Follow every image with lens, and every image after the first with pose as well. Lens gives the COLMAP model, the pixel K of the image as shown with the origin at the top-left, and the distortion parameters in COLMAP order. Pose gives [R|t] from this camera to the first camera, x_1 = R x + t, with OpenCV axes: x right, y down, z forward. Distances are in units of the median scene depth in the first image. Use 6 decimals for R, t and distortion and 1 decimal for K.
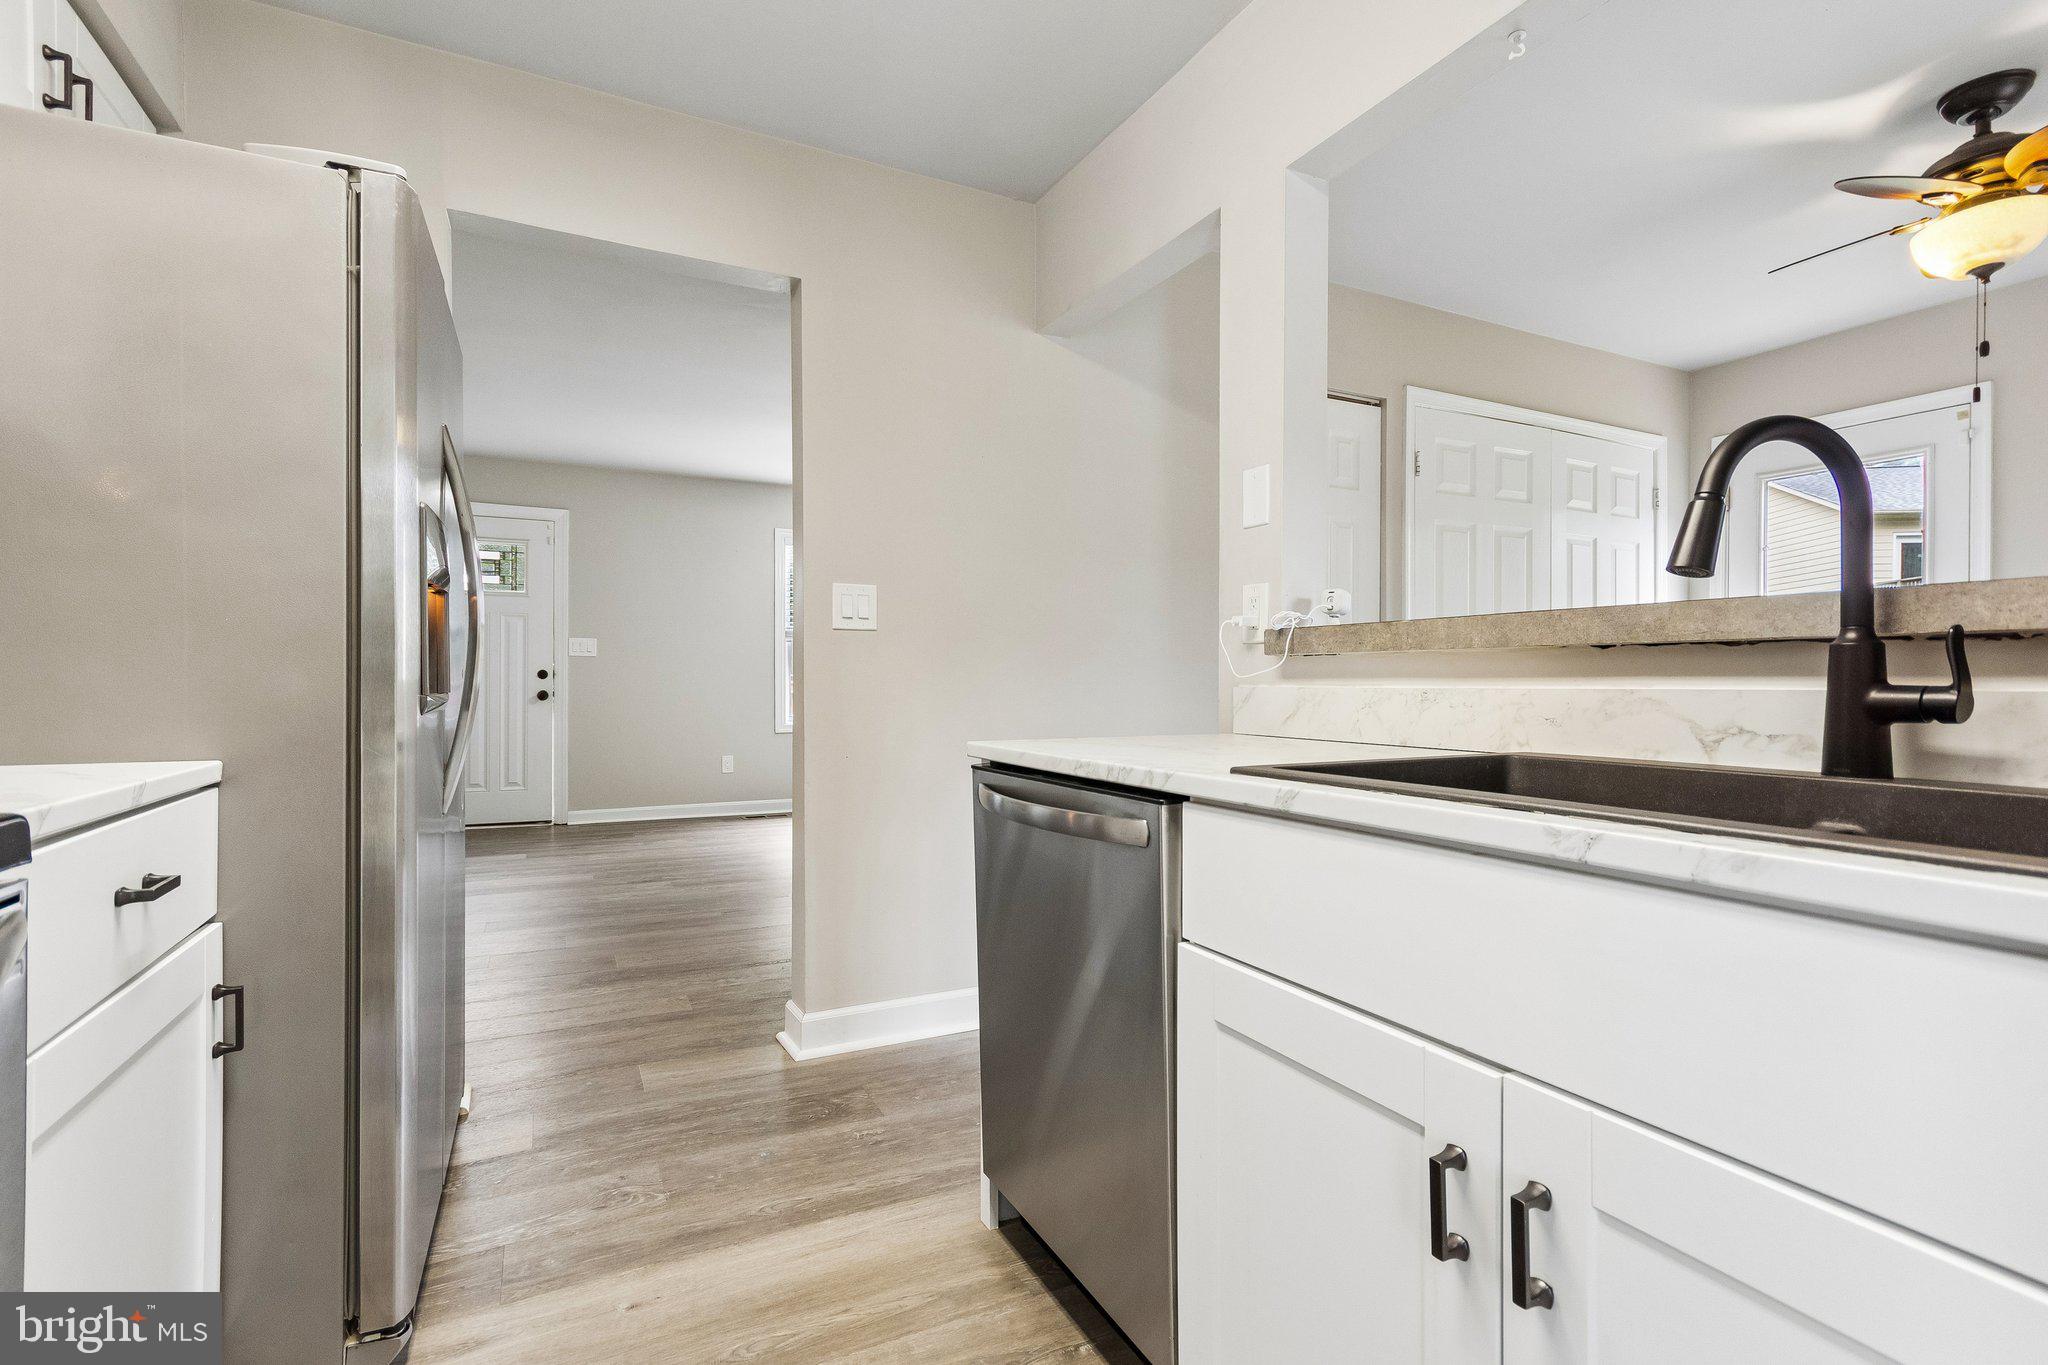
lens RADIAL K [[954.1, 0, 1016.4], [0, 954.1, 676.5], [0, 0, 1]] dist [0.001322, 0.000652]
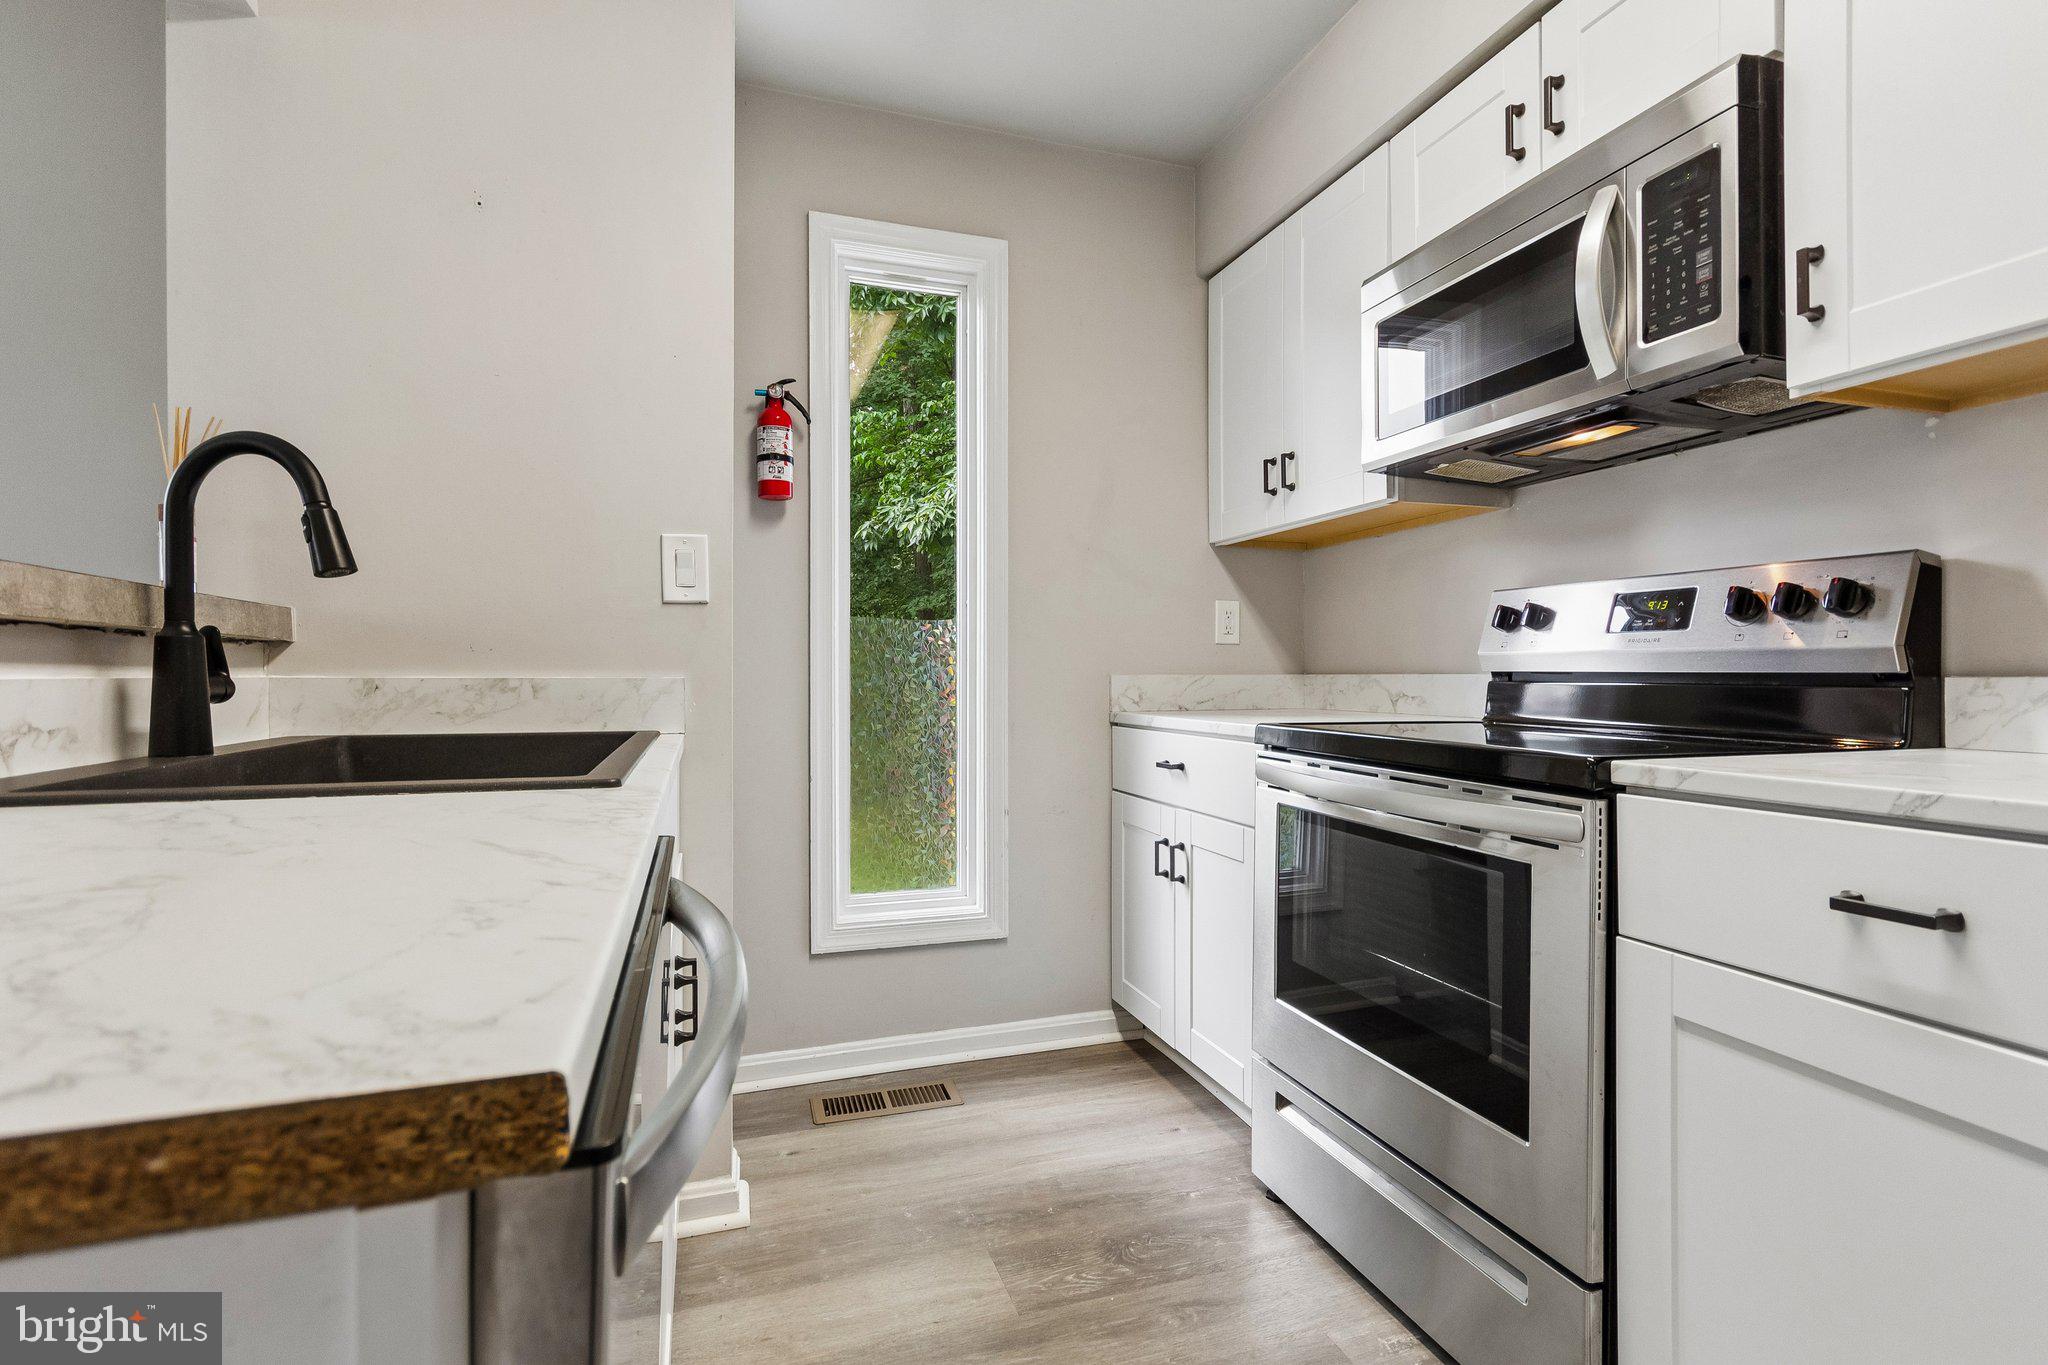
lens RADIAL K [[954.1, 0, 1016.4], [0, 954.1, 676.5], [0, 0, 1]] dist [0.001322, 0.000652]
pose [[-0.989507, -0.001218, 0.144481, -0.213106], [-0.002131, 0.999979, -0.006166, 0.014967], [-0.144471, -0.006409, -0.989488, 1.723501]]
